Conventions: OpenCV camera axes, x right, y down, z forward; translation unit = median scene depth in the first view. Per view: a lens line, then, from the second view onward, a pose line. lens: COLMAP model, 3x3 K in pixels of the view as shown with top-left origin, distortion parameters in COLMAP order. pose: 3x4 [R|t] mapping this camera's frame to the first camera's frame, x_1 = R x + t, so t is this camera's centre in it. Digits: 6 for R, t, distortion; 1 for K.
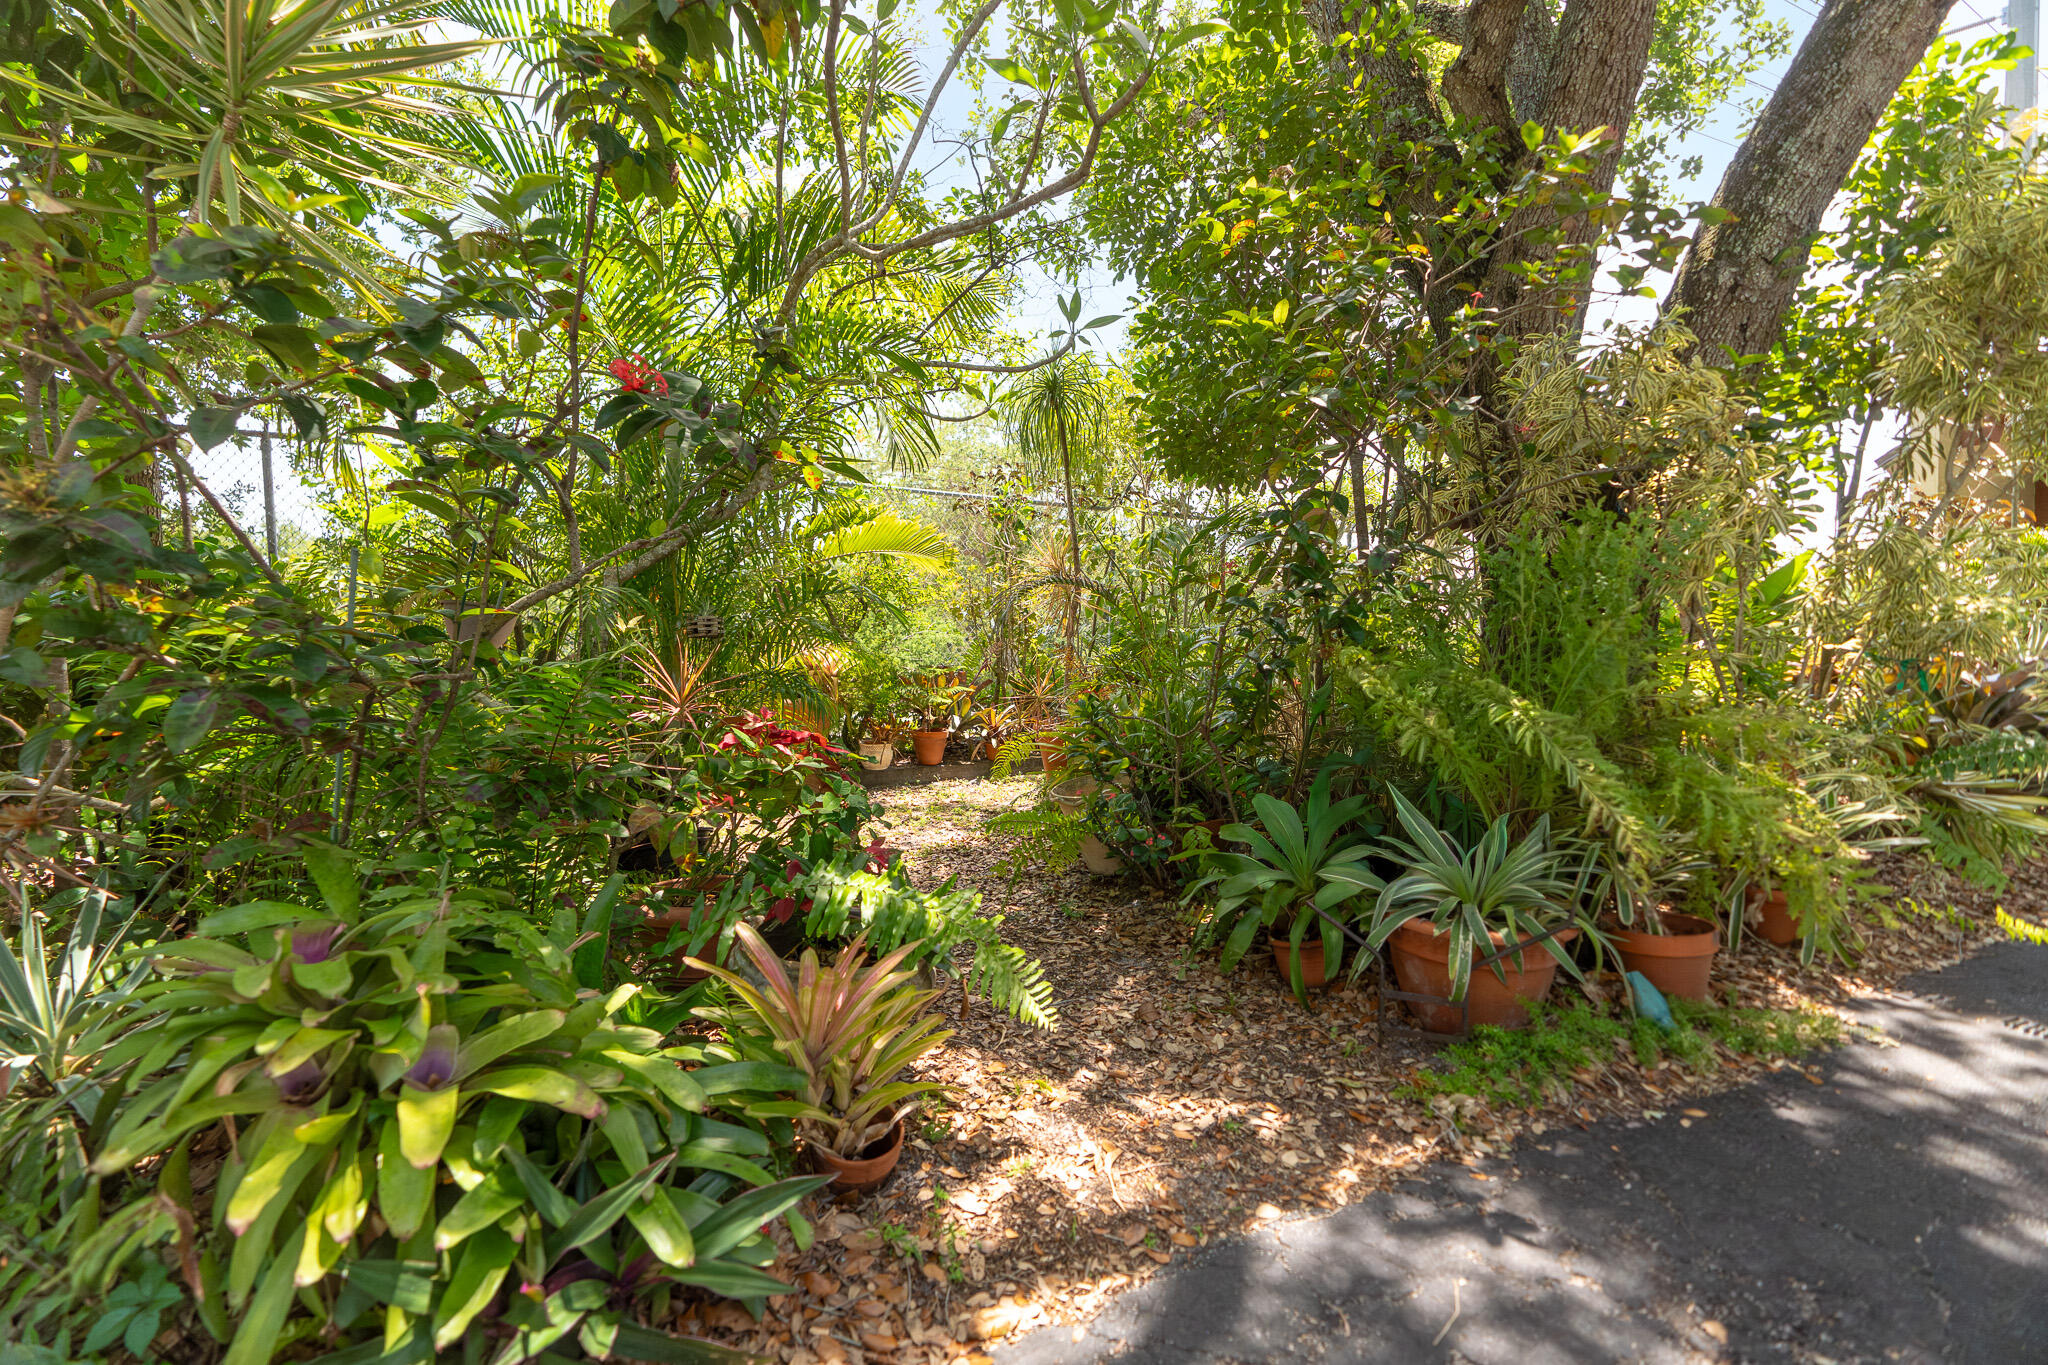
lens RADIAL K [[920.0, 0, 1030.6], [0, 920.0, 660.7], [0, 0, 1]] dist [-0.010008, 0.002942]
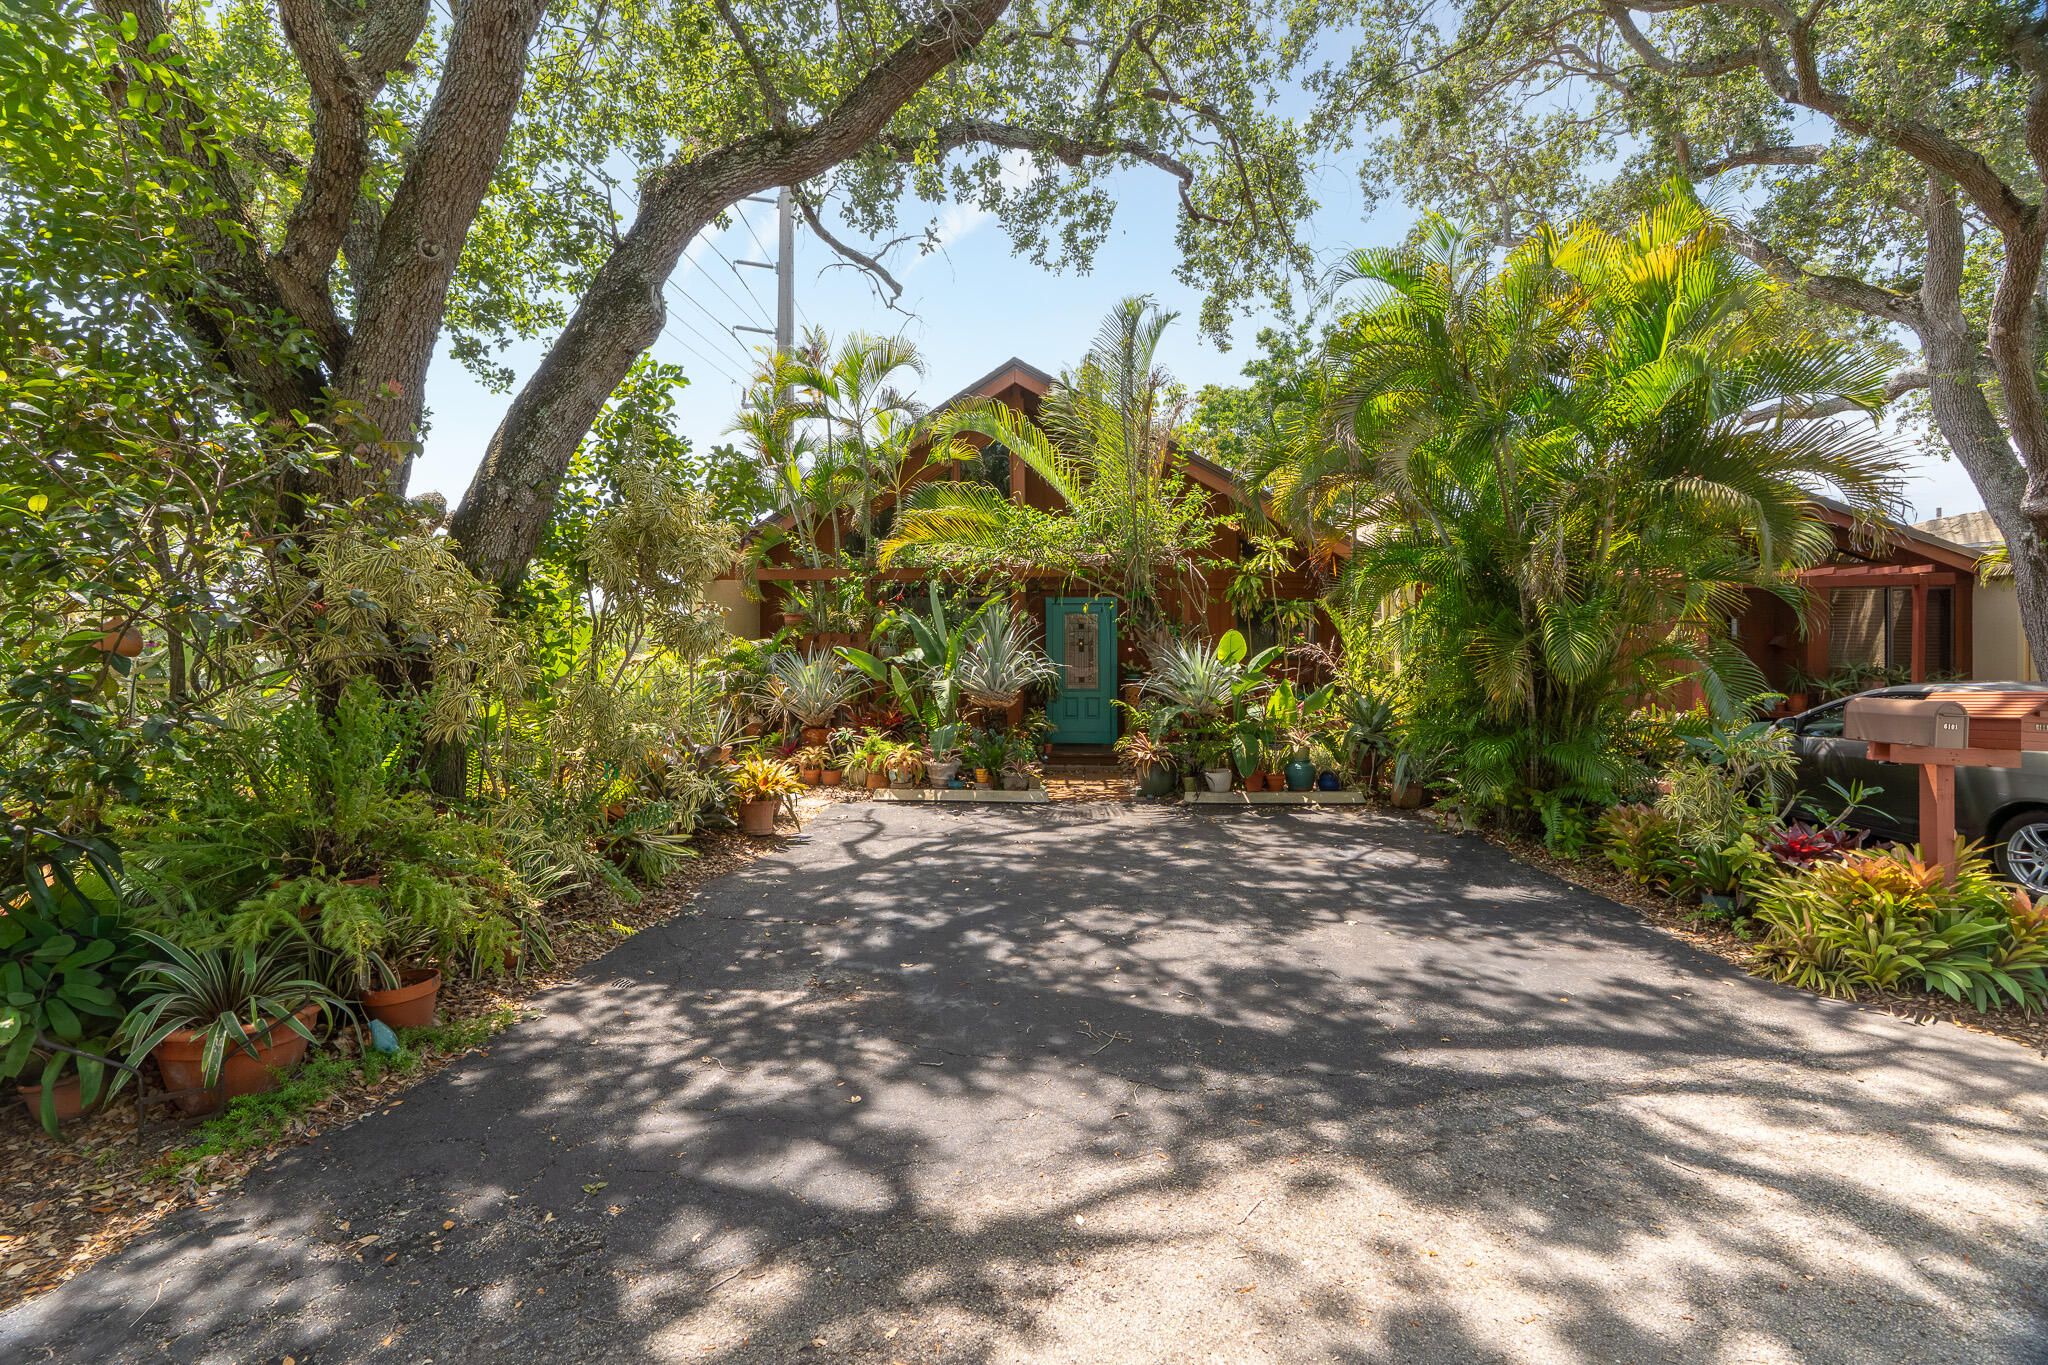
lens RADIAL K [[920.0, 0, 1024.5], [0, 920.0, 687.3], [0, 0, 1]] dist [-0.010008, 0.002942]
pose [[0.506385, 0.002312, 0.862304, -0.061943], [-0.003647, 0.999993, -0.000540, -0.169940], [-0.862300, -0.002871, 0.506390, -0.554133]]
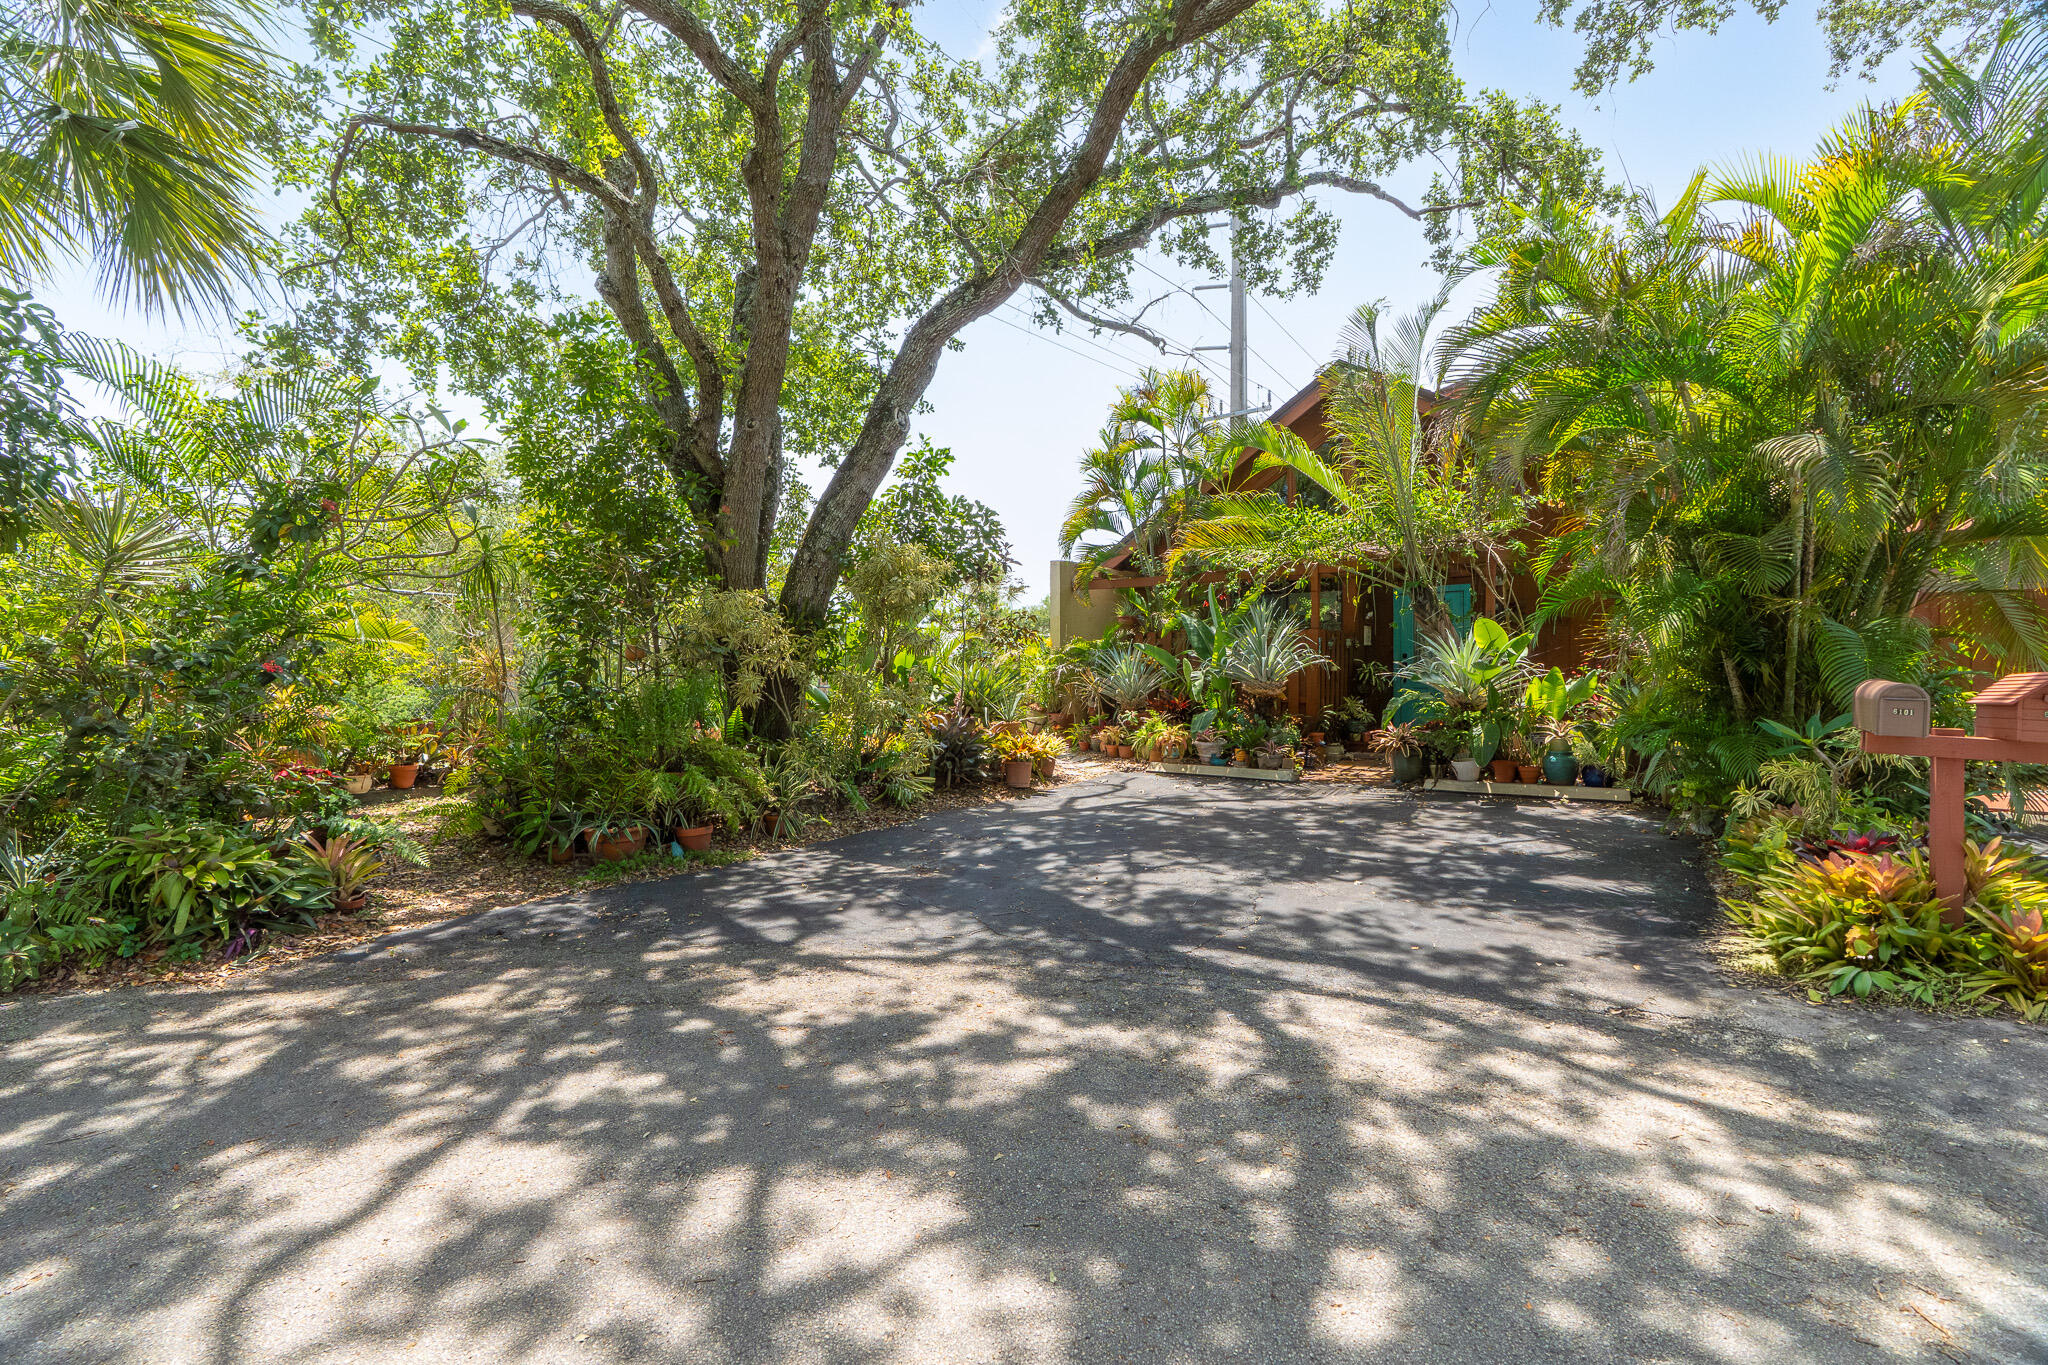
lens RADIAL K [[920.0, 0, 1014.4], [0, 920.0, 674.8], [0, 0, 1]] dist [-0.010008, 0.002942]
pose [[0.899828, 0.006216, 0.436200, 0.314921], [-0.003504, 0.999969, -0.007021, -0.147512], [-0.436230, 0.004789, 0.899822, -1.794722]]
